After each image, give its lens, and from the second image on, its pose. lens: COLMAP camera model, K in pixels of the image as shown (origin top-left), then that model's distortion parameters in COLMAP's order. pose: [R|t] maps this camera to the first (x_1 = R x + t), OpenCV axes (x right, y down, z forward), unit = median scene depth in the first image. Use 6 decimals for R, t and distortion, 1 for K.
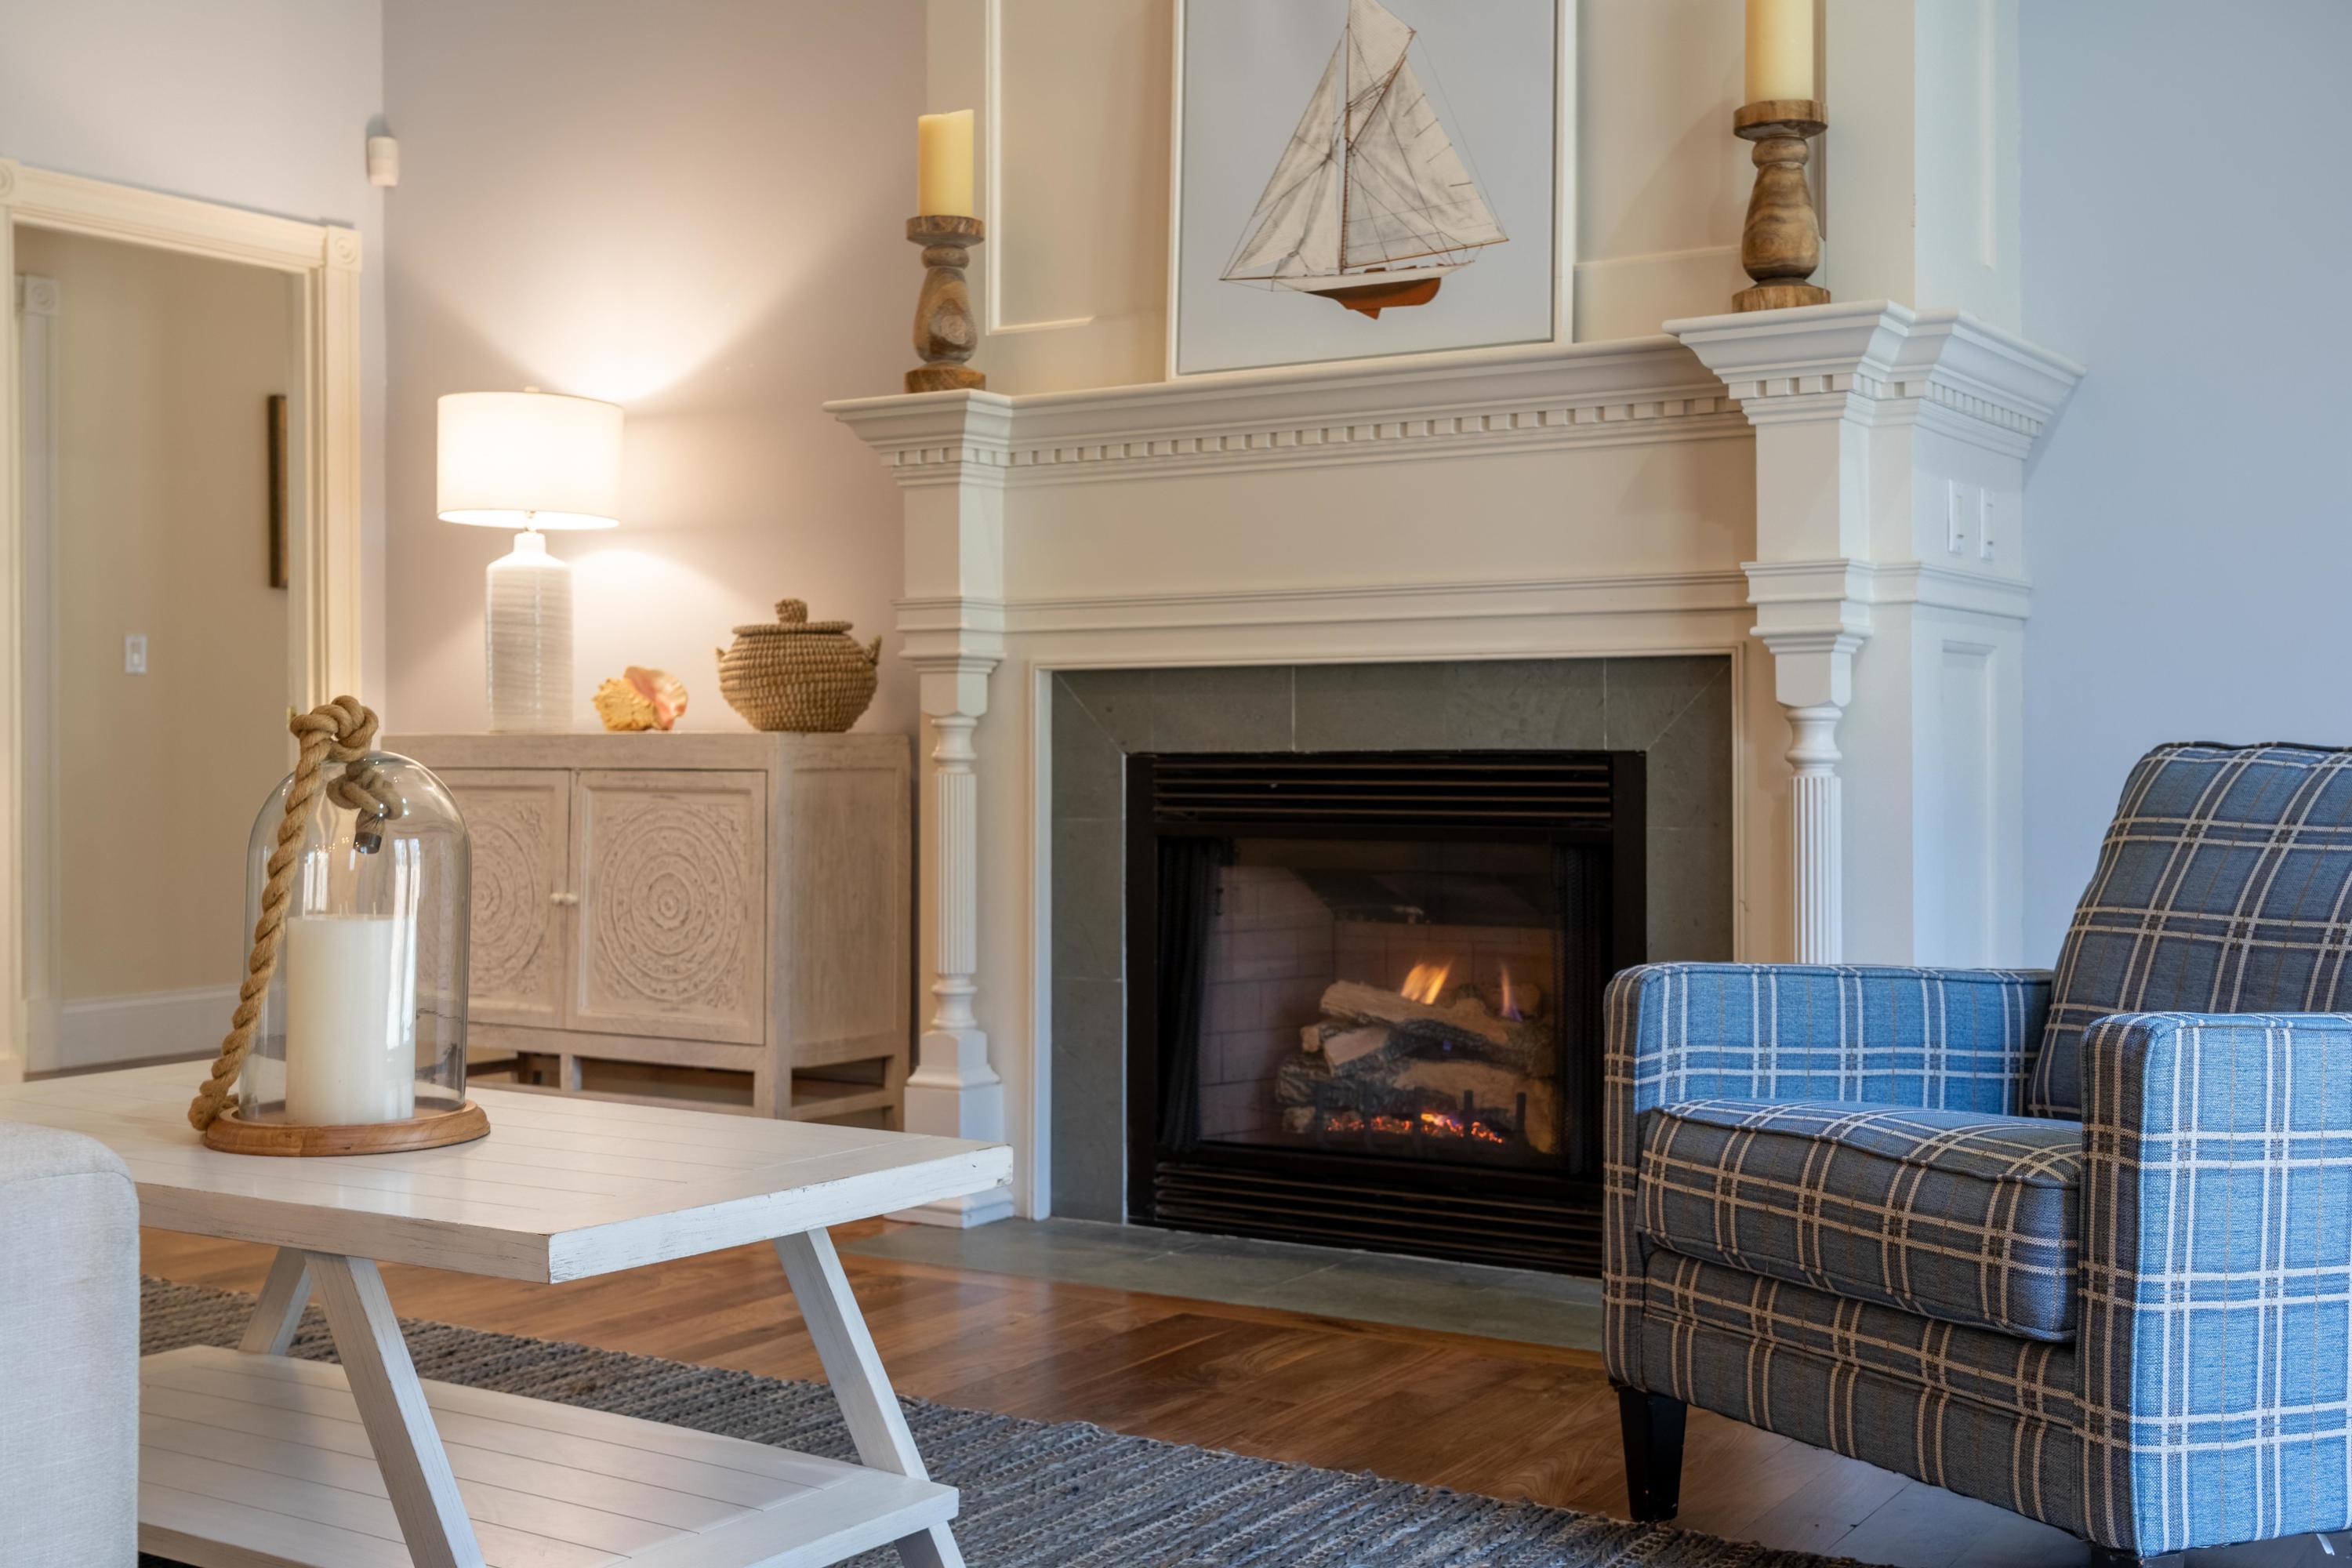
lens RADIAL K [[2629.9, 0, 1183.0], [0, 2629.9, 729.5], [0, 0, 1]] dist [0.028905, 0.000000]
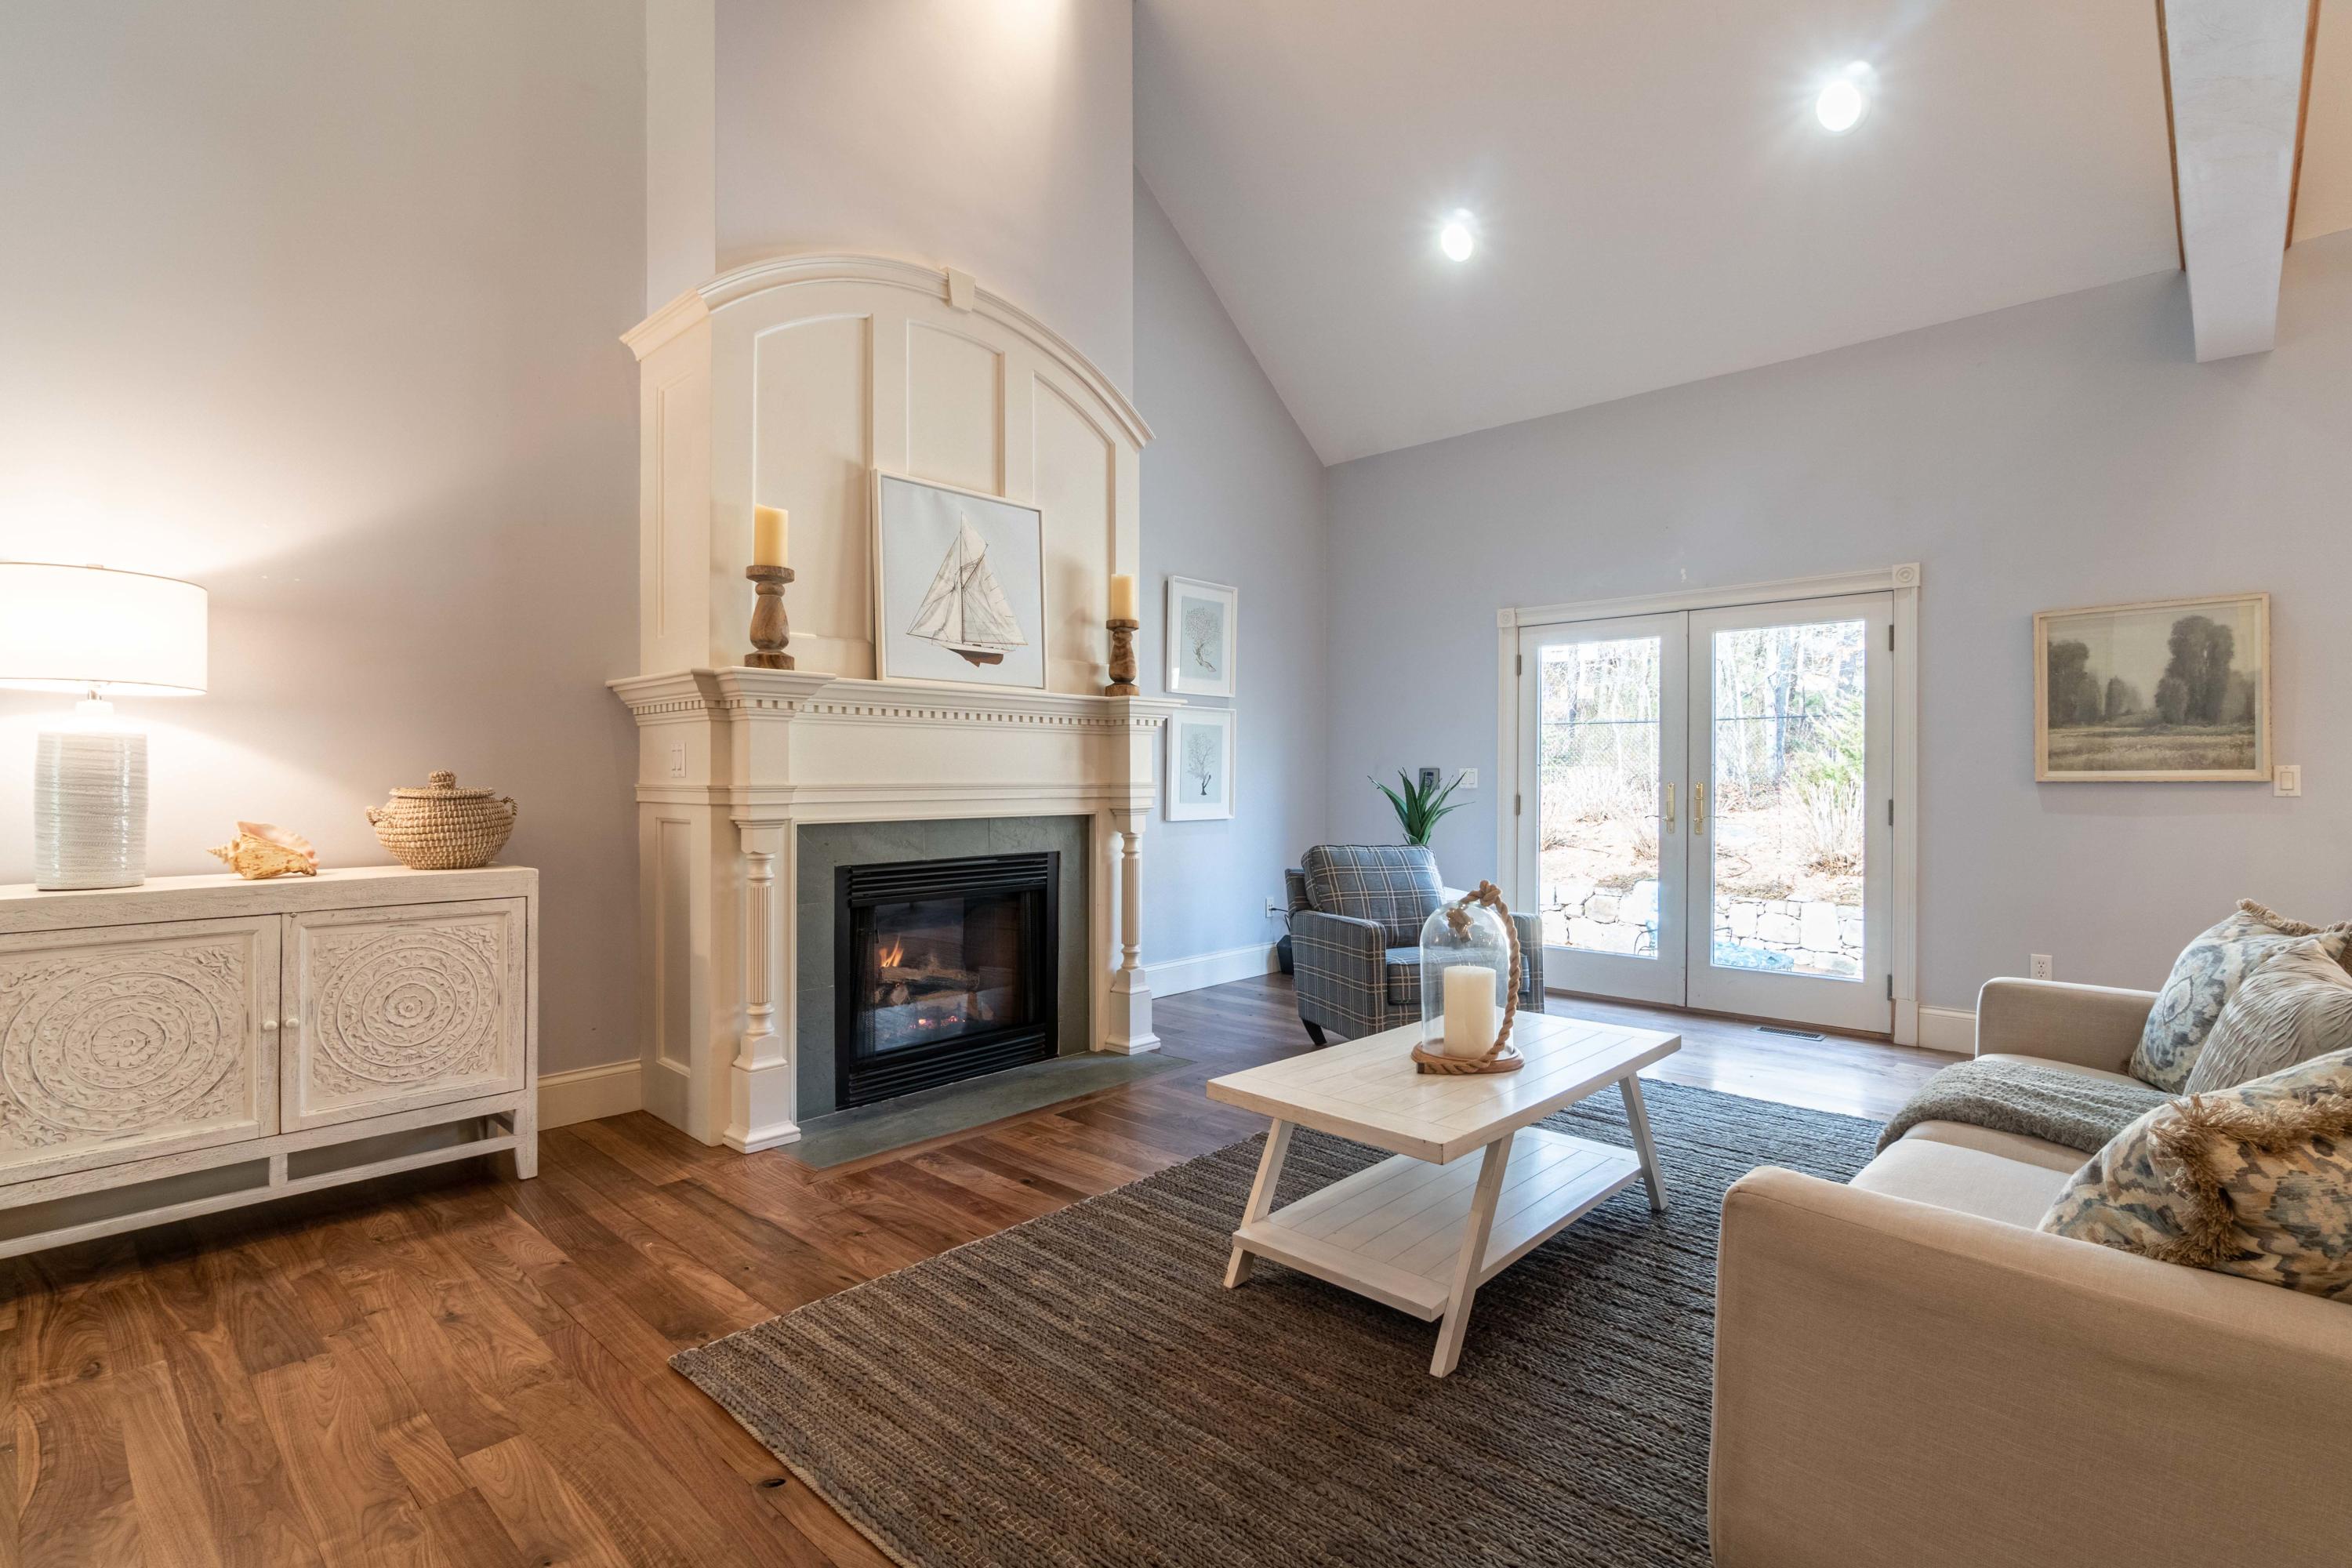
lens RADIAL K [[1088.3, 0, 1191.0], [0, 1088.3, 777.1], [0, 0, 1]] dist [-0.002145, 0.001481]
pose [[0.185683, 0.003570, 0.982603, -0.752899], [-0.004145, 0.999987, -0.002850, -0.055011], [-0.982601, -0.003543, 0.185695, 0.599393]]
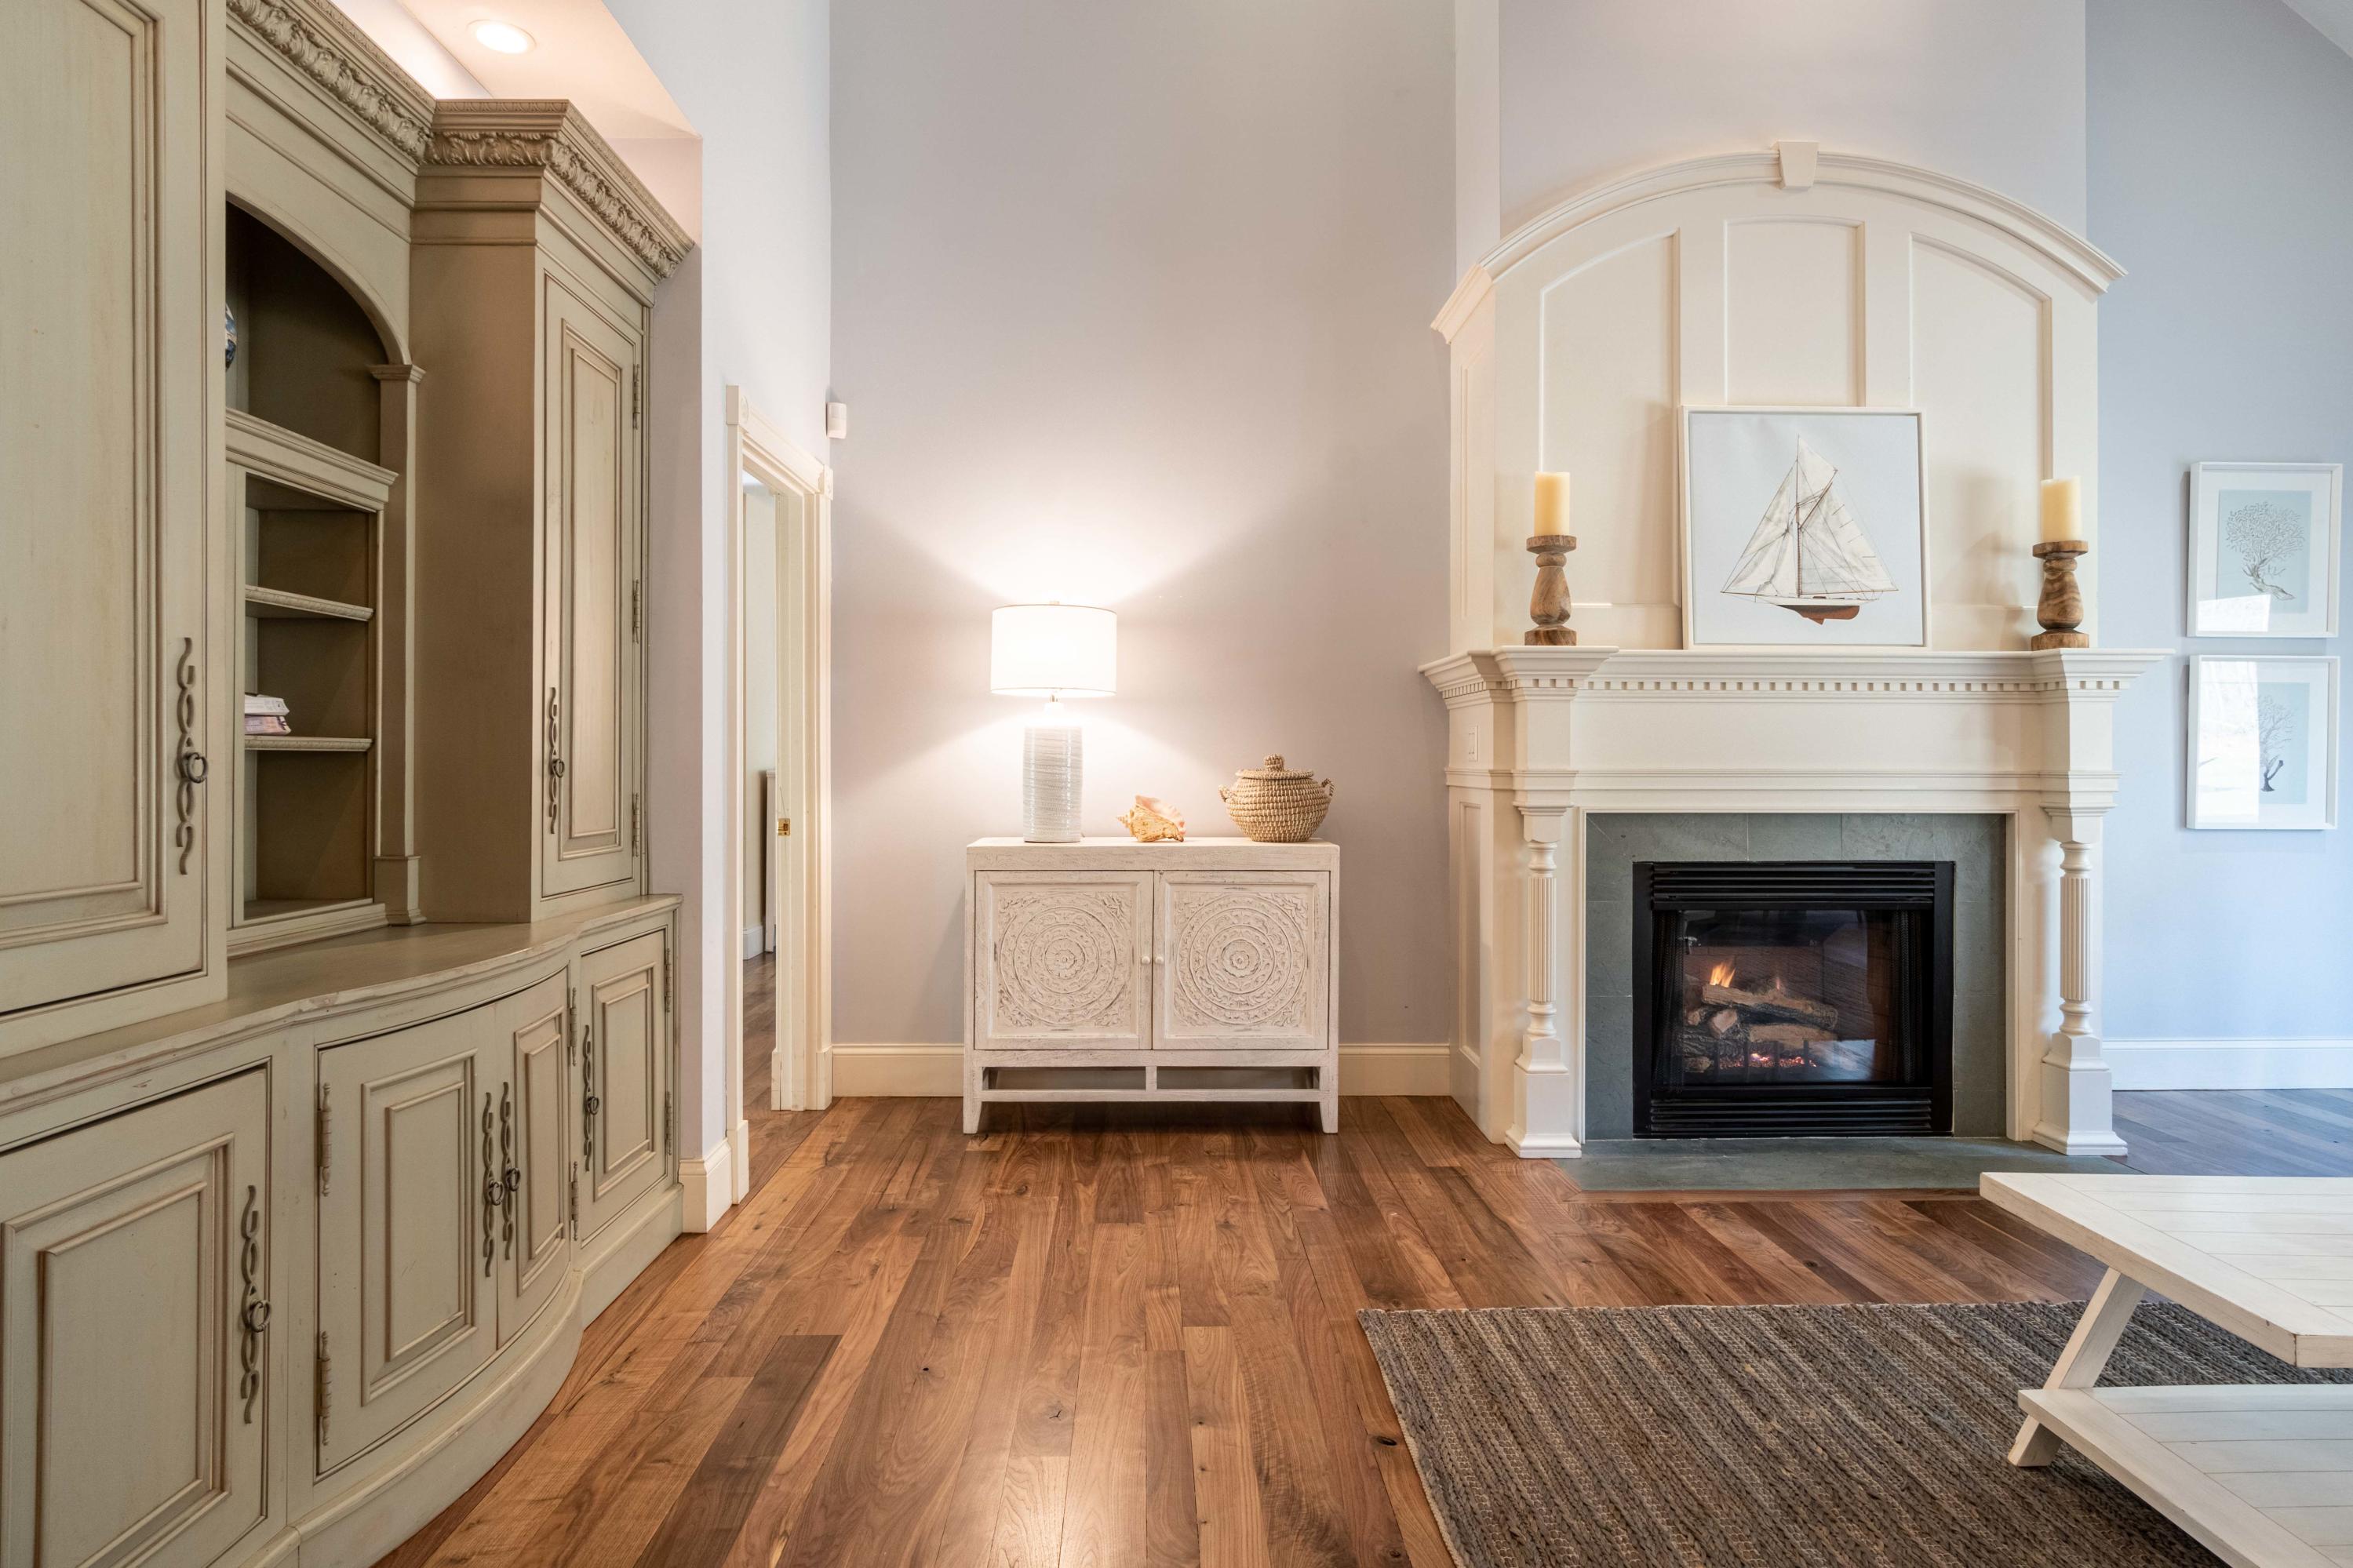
lens RADIAL K [[1283.7, 0, 1174.4], [0, 1283.7, 752.1], [0, 0, 1]] dist [-0.003088, 0.002011]
pose [[0.830351, 0.009767, 0.557155, -0.732039], [-0.008323, 0.999952, -0.005126, -0.055391], [-0.557178, -0.000381, 0.830393, 0.476786]]
